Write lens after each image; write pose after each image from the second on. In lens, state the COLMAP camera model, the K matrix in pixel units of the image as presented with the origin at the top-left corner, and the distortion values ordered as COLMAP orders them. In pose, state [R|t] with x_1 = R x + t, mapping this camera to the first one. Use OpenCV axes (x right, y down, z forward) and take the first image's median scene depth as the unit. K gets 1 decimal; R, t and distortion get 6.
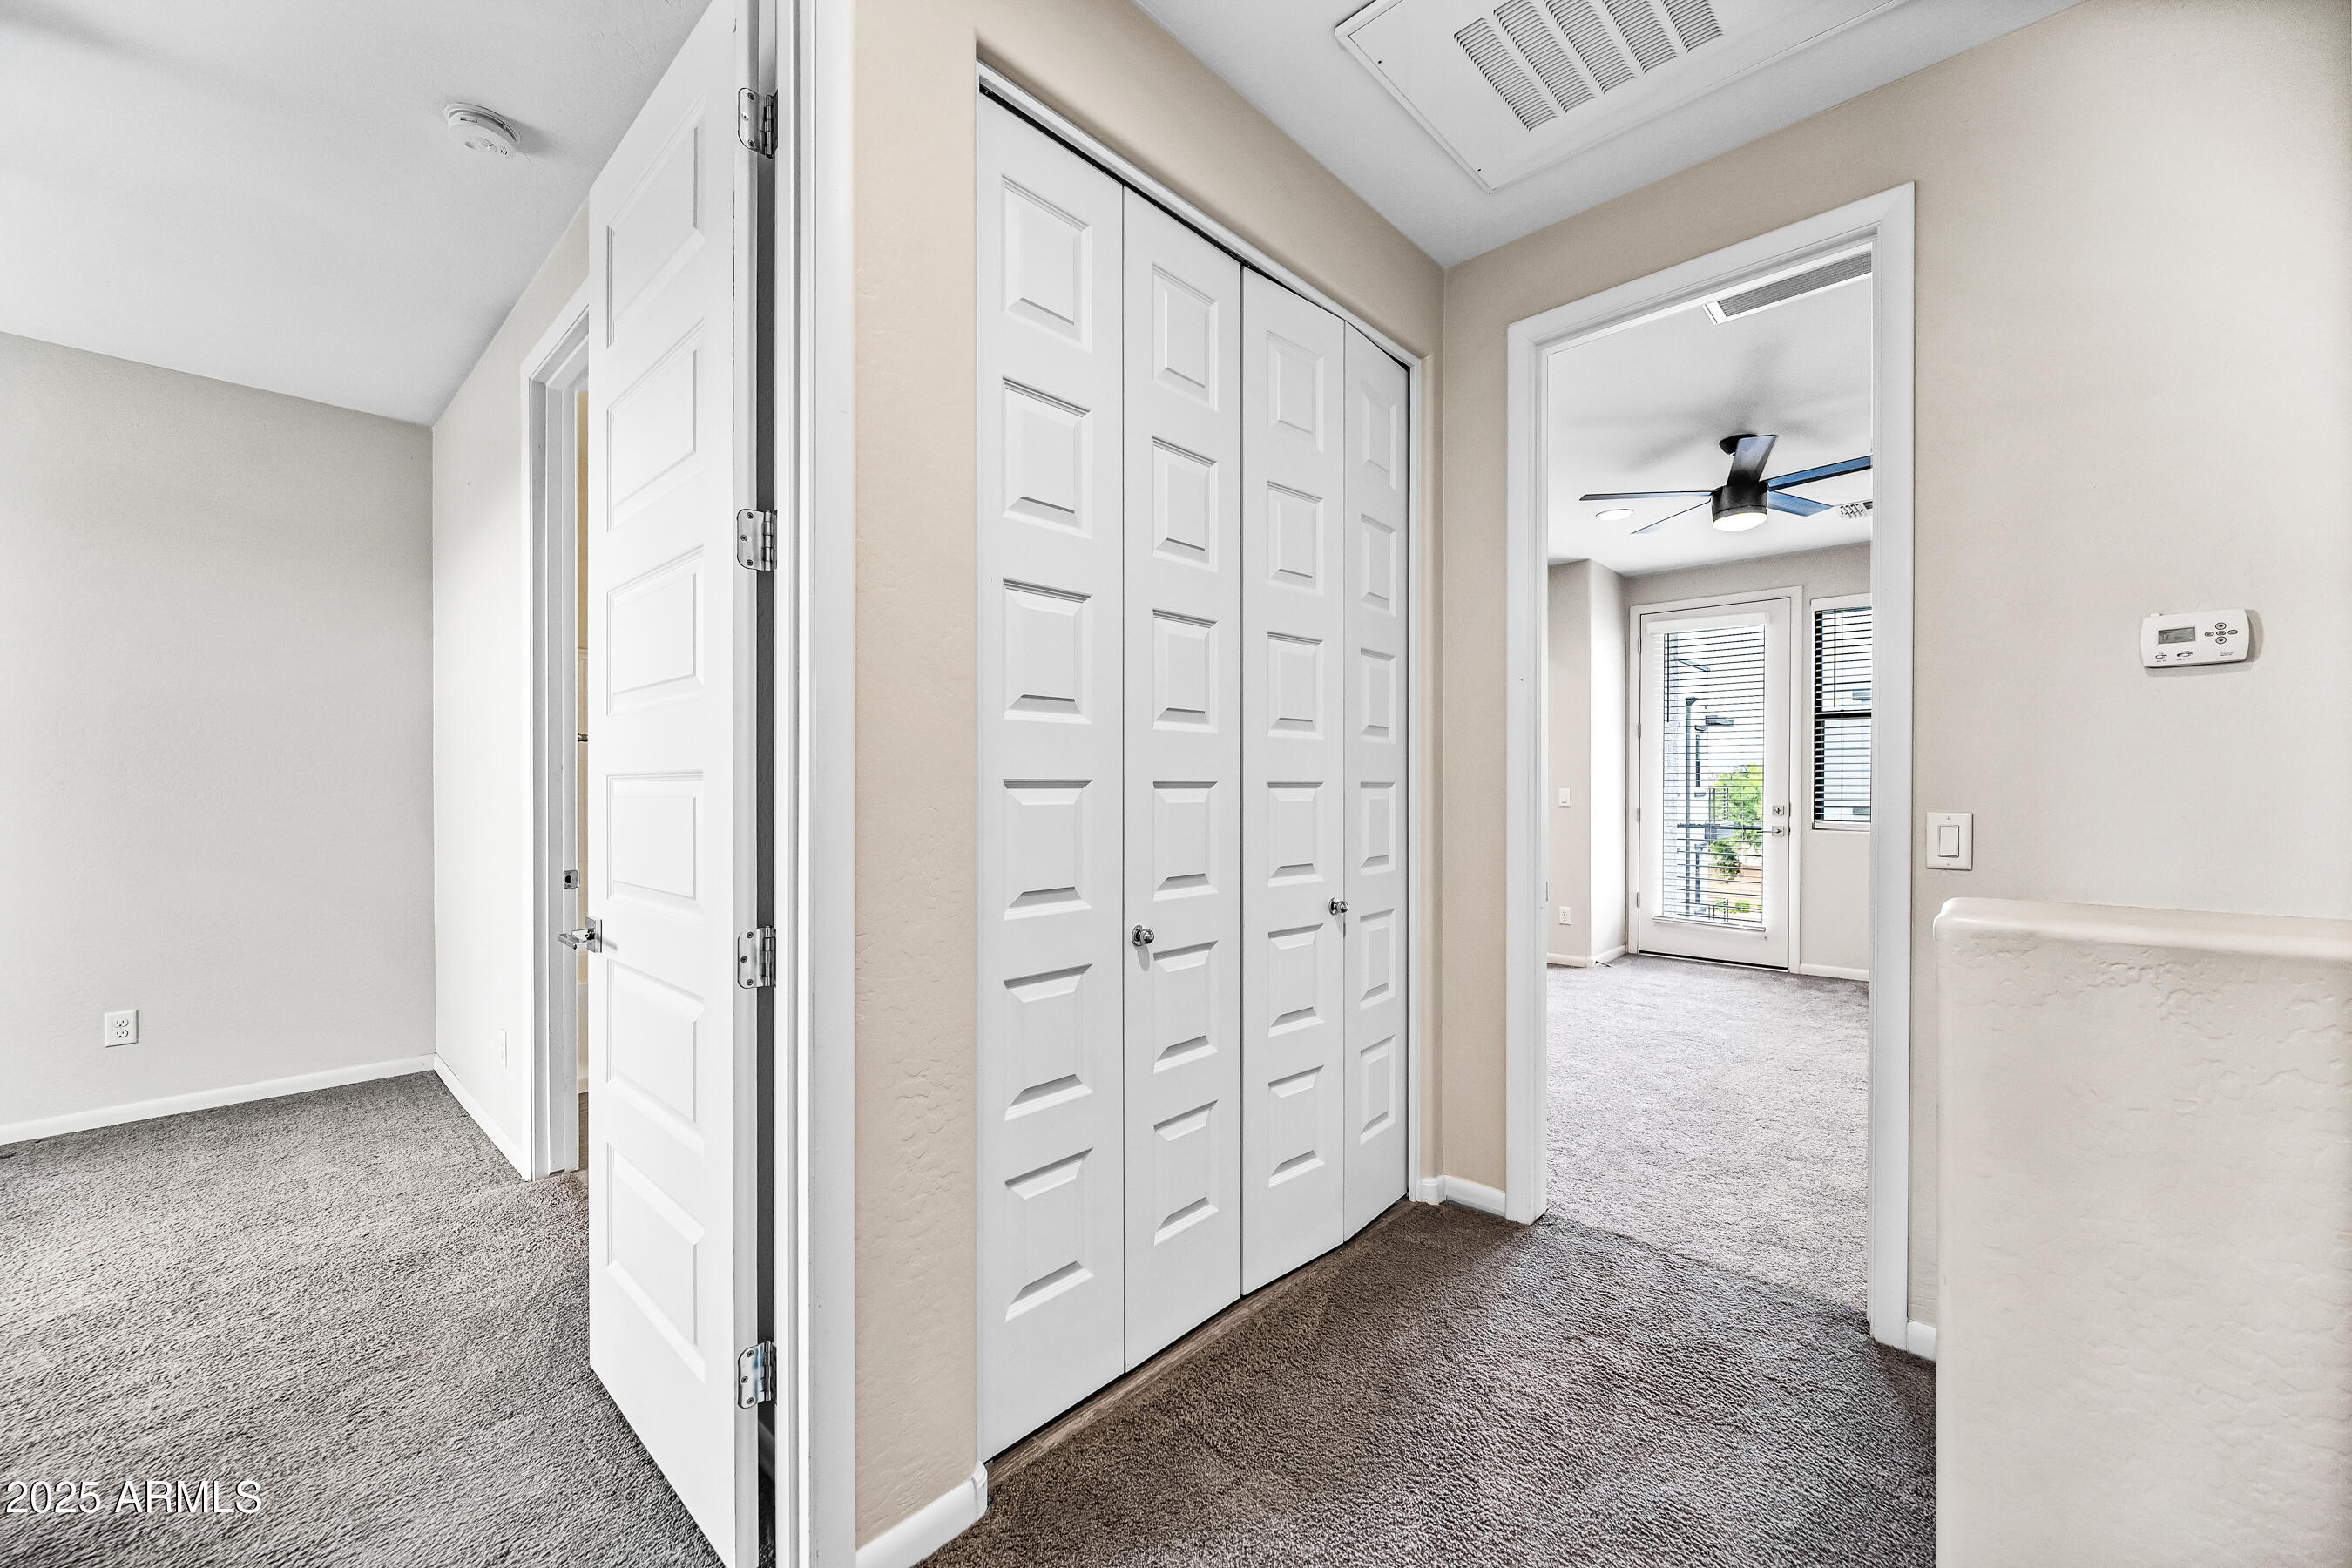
lens RADIAL K [[920.0, 0, 1178.0], [0, 920.0, 789.6], [0, 0, 1]] dist [-0.000022, 0.000128]
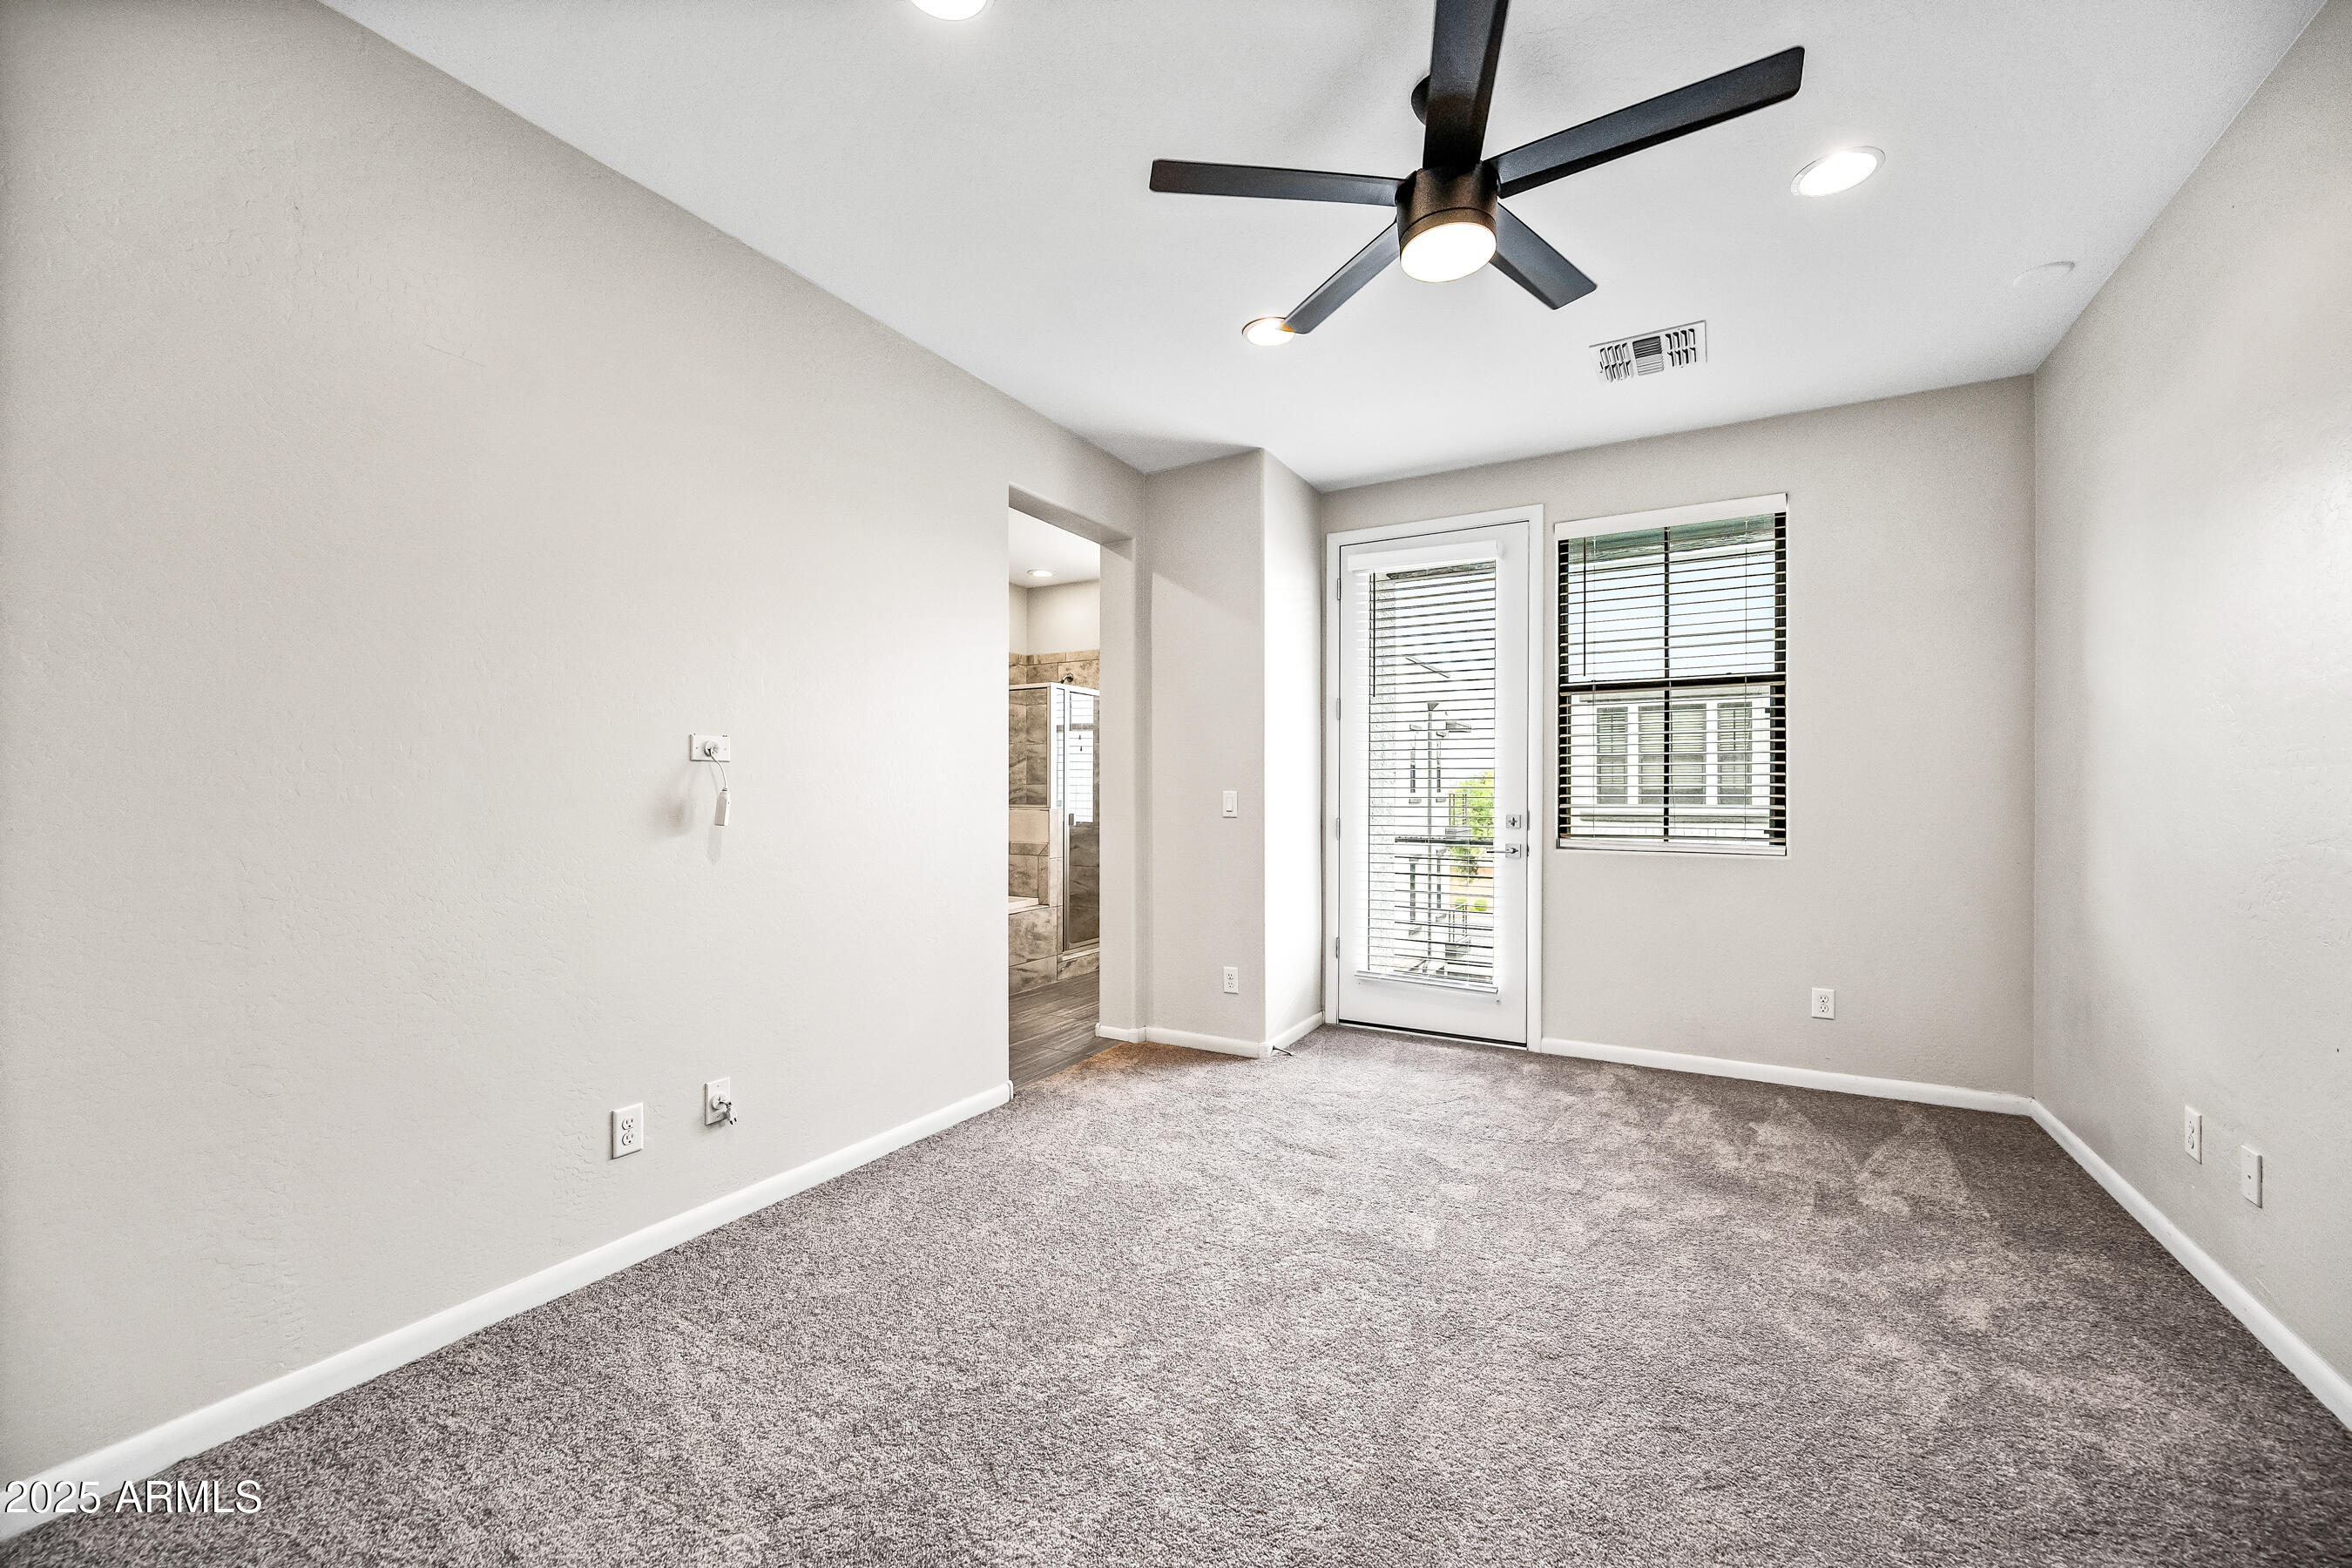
lens RADIAL K [[920.0, 0, 1178.0], [0, 920.0, 789.6], [0, 0, 1]] dist [-0.000022, 0.000128]
pose [[0.973157, 0.001642, 0.230137, 0.242208], [-0.000279, 0.999982, -0.005956, 0.002369], [-0.230143, 0.005732, 0.973140, 0.376270]]
